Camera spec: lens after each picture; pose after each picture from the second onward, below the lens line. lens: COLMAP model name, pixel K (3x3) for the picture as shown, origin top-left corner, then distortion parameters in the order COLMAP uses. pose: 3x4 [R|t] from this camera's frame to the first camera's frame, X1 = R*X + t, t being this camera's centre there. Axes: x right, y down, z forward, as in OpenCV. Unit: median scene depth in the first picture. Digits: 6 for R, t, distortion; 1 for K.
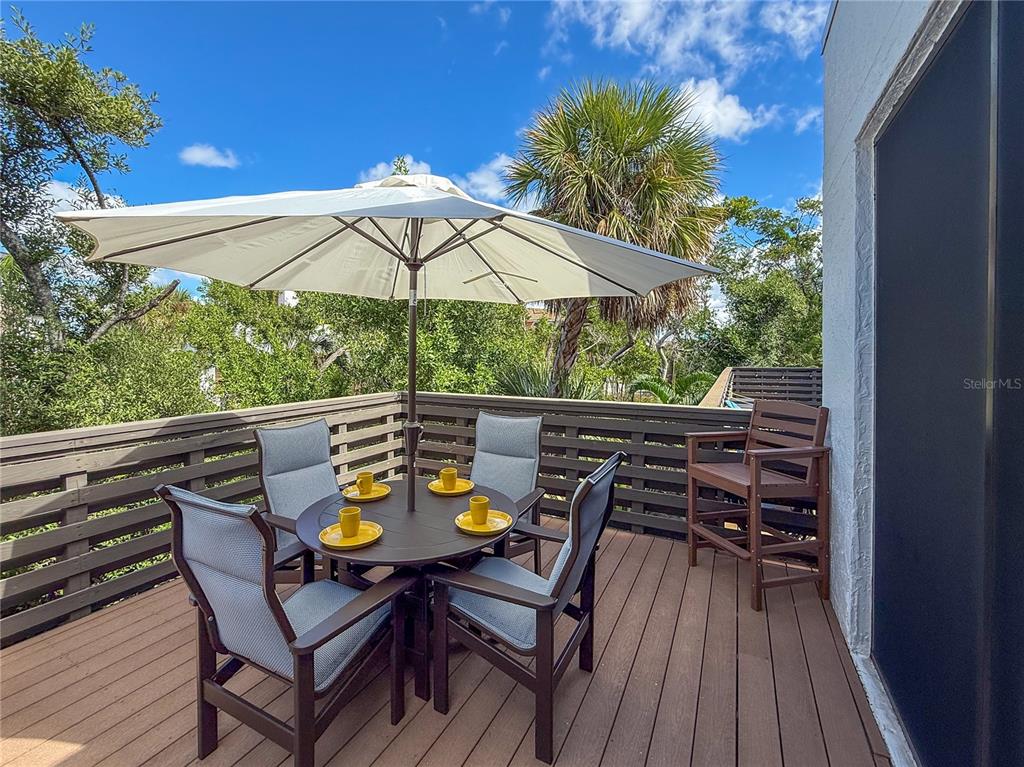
lens RADIAL K [[436.6, 0, 509.3], [0, 436.6, 439.2], [0, 0, 1]] dist [-0.002950, -0.000159]
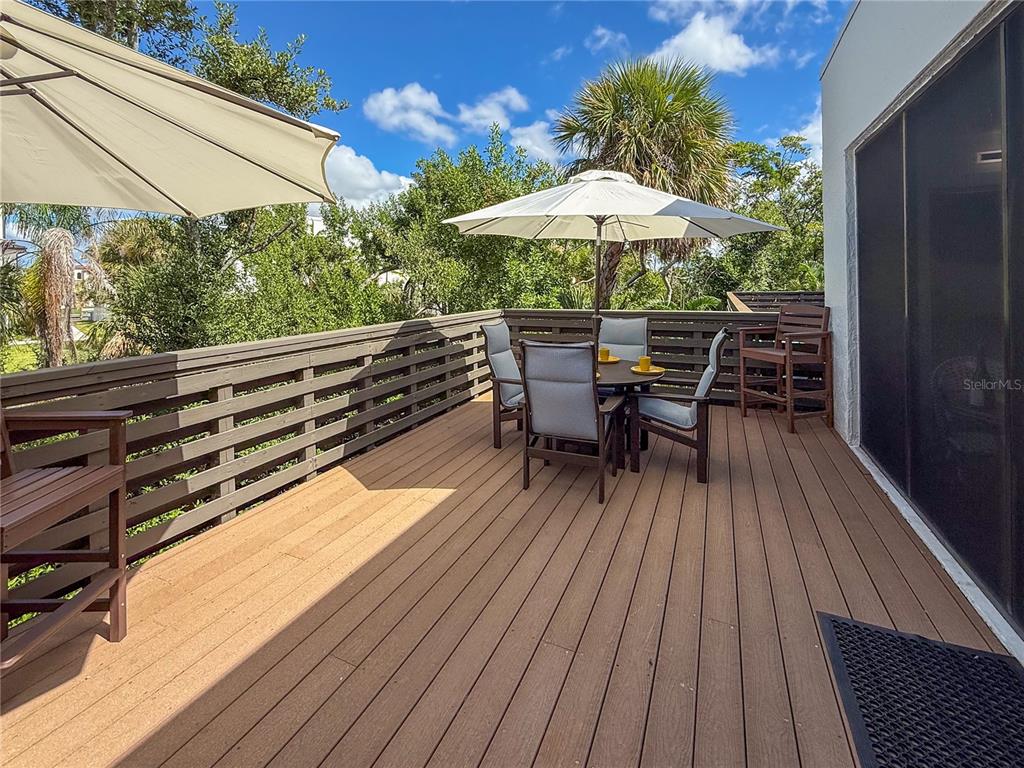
lens RADIAL K [[477.8, 0, 509.4], [0, 477.8, 382.4], [0, 0, 1]] dist [-0.001202, -0.000224]
pose [[0.996722, -0.026580, 0.076417, -0.551836], [0.026205, 0.999639, 0.005904, 0.155780], [-0.076547, -0.003882, 0.997058, -0.622901]]
